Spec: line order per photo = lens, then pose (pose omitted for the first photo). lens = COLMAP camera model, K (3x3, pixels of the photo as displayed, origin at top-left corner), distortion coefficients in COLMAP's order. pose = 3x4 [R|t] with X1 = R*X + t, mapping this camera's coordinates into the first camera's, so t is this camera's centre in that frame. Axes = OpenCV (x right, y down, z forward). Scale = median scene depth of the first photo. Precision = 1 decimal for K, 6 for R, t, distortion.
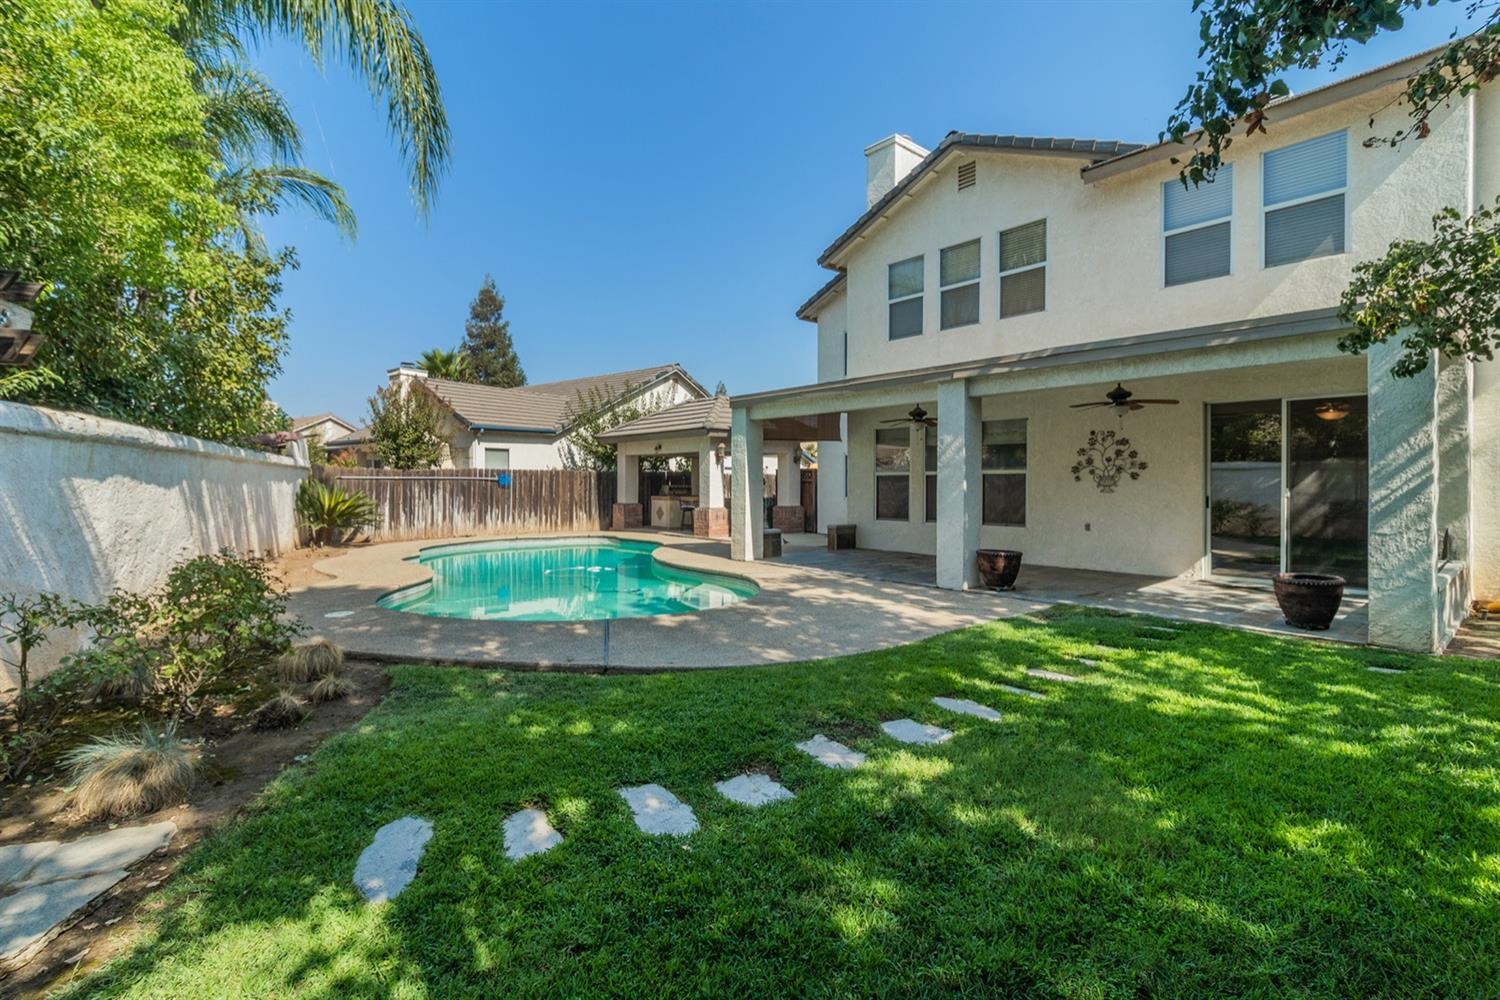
lens RADIAL K [[692.0, 0, 753.0], [0, 692.0, 489.5], [0, 0, 1]] dist [0.002686, 0.000774]
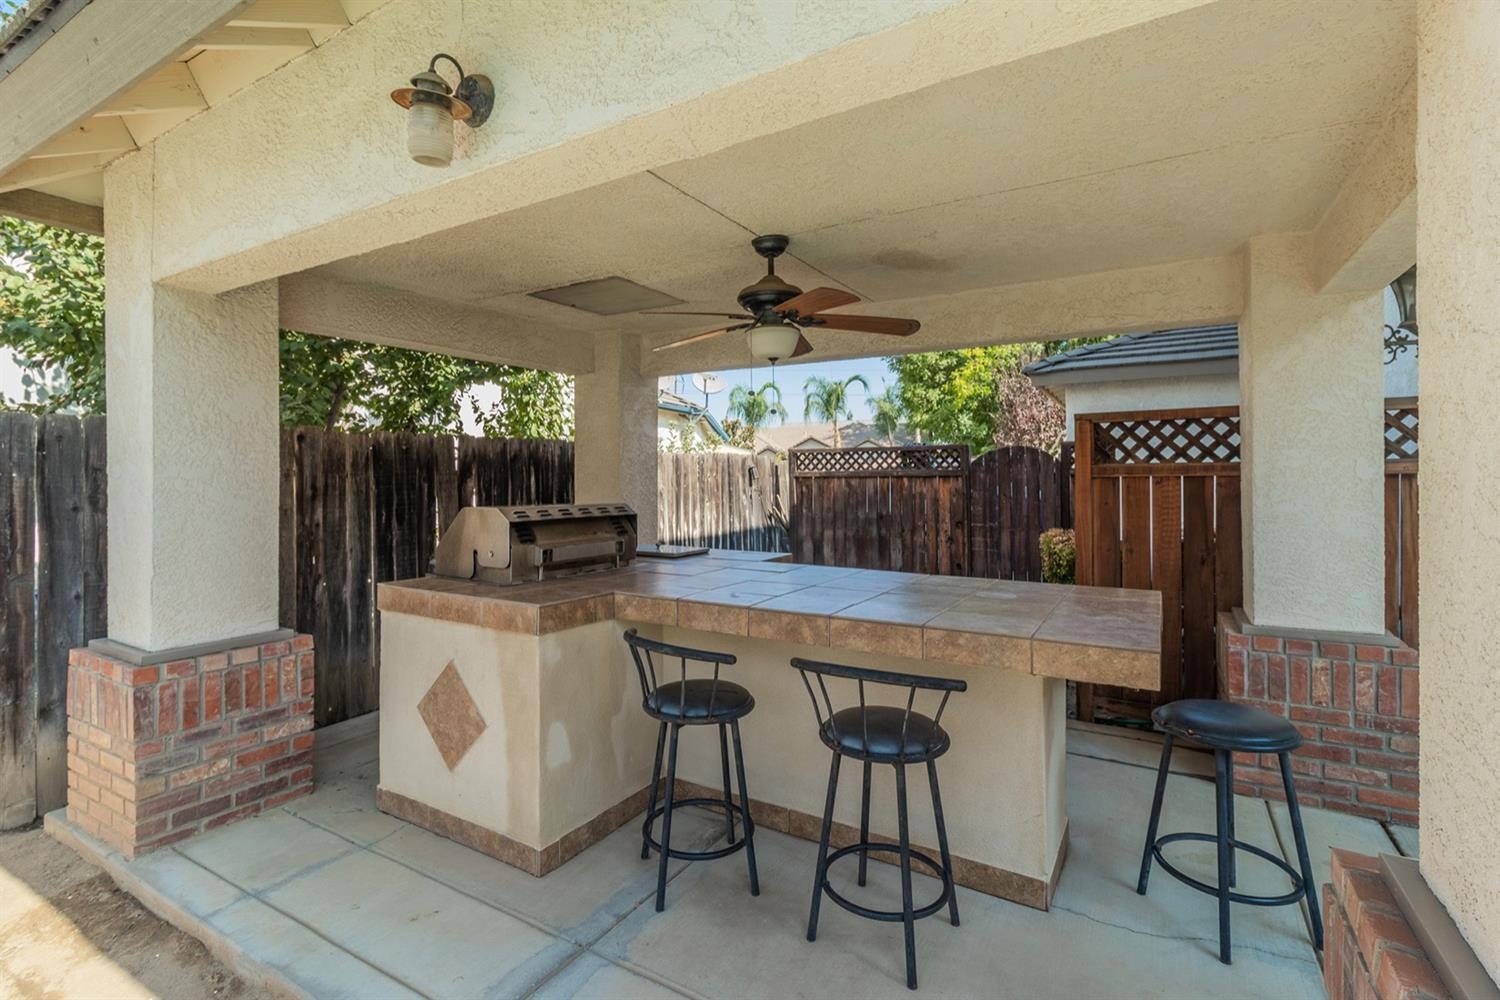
lens RADIAL K [[692.0, 0, 744.6], [0, 692.0, 466.3], [0, 0, 1]] dist [0.002686, 0.000774]
pose [[0.944727, -0.004942, 0.327821, -0.144755], [0.014877, 0.999503, -0.027804, -0.011787], [-0.327521, 0.031144, 0.944331, 0.991201]]
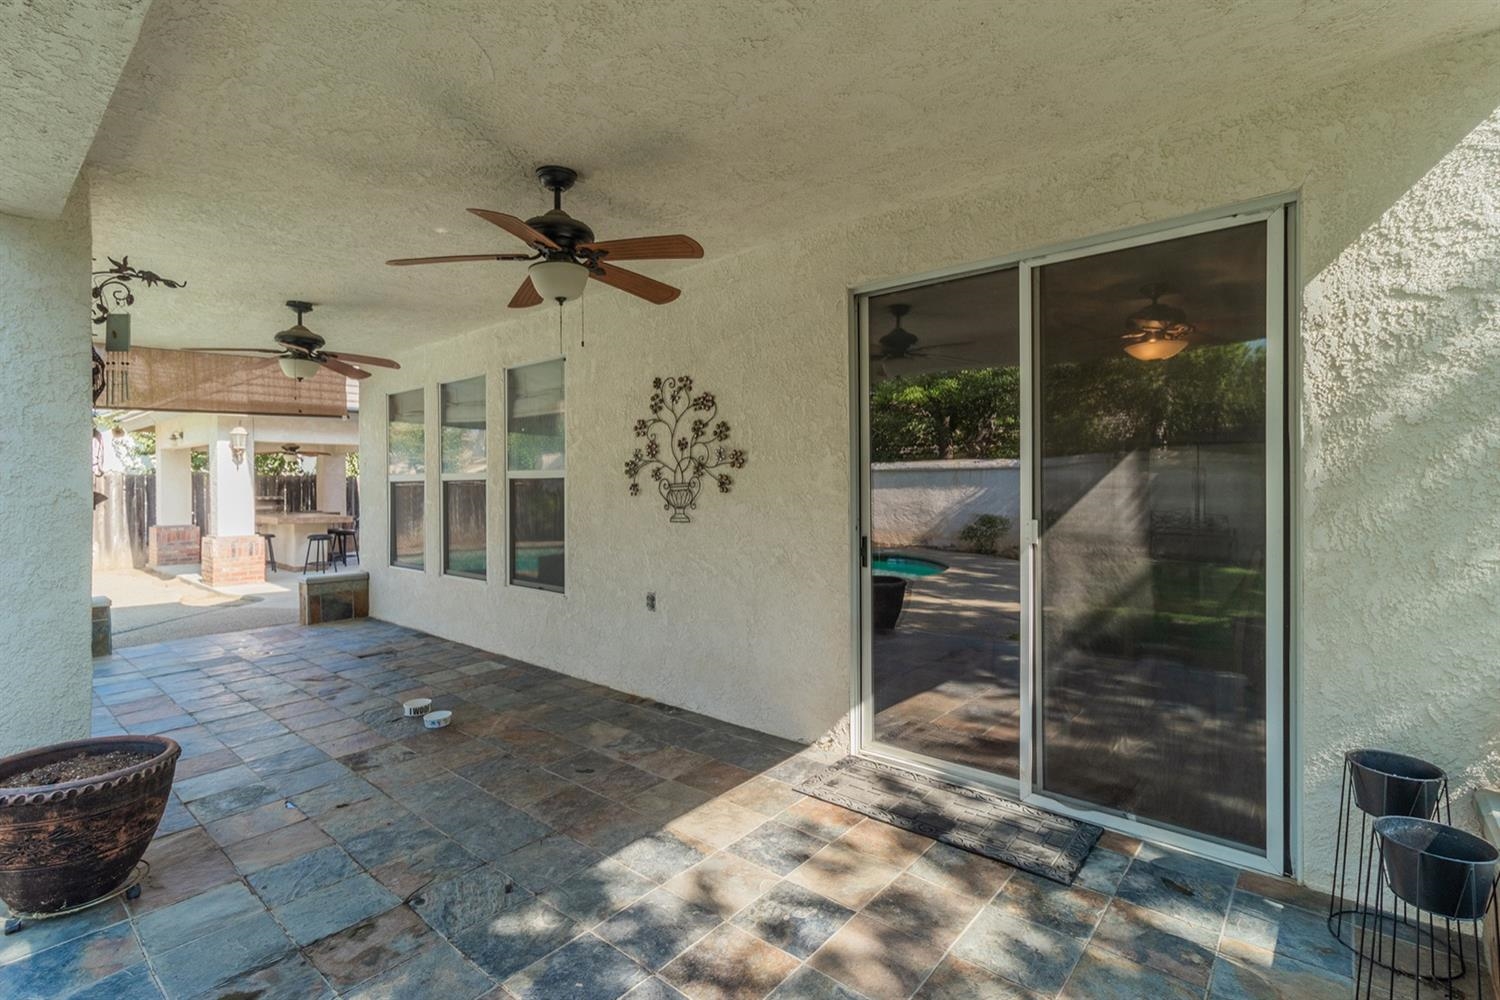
lens RADIAL K [[692.0, 0, 754.3], [0, 692.0, 496.9], [0, 0, 1]] dist [0.002686, 0.000774]
pose [[0.986386, -0.008242, 0.164239, 0.288626], [0.007101, 0.999946, 0.007535, -0.008441], [-0.164293, -0.006266, 0.986392, 0.341566]]
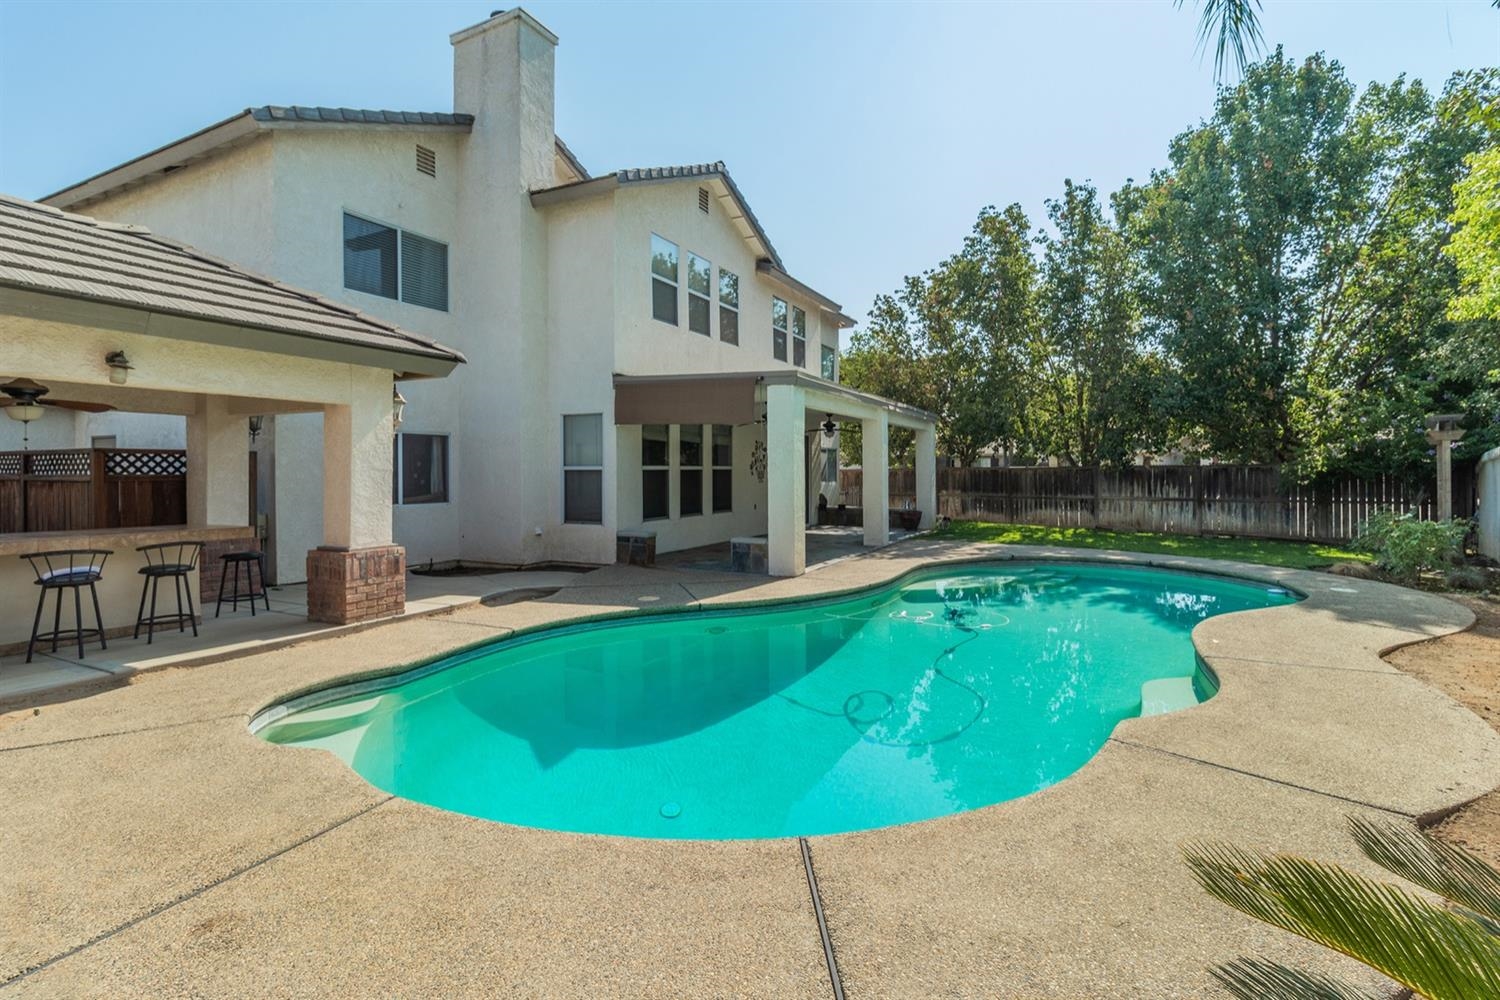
lens RADIAL K [[692.0, 0, 742.7], [0, 692.0, 493.6], [0, 0, 1]] dist [0.002686, 0.000774]
pose [[-0.376154, -0.032241, 0.925996, -0.527199], [0.011993, 0.999141, 0.039660, -0.017365], [-0.926480, 0.026024, -0.375444, 0.955878]]
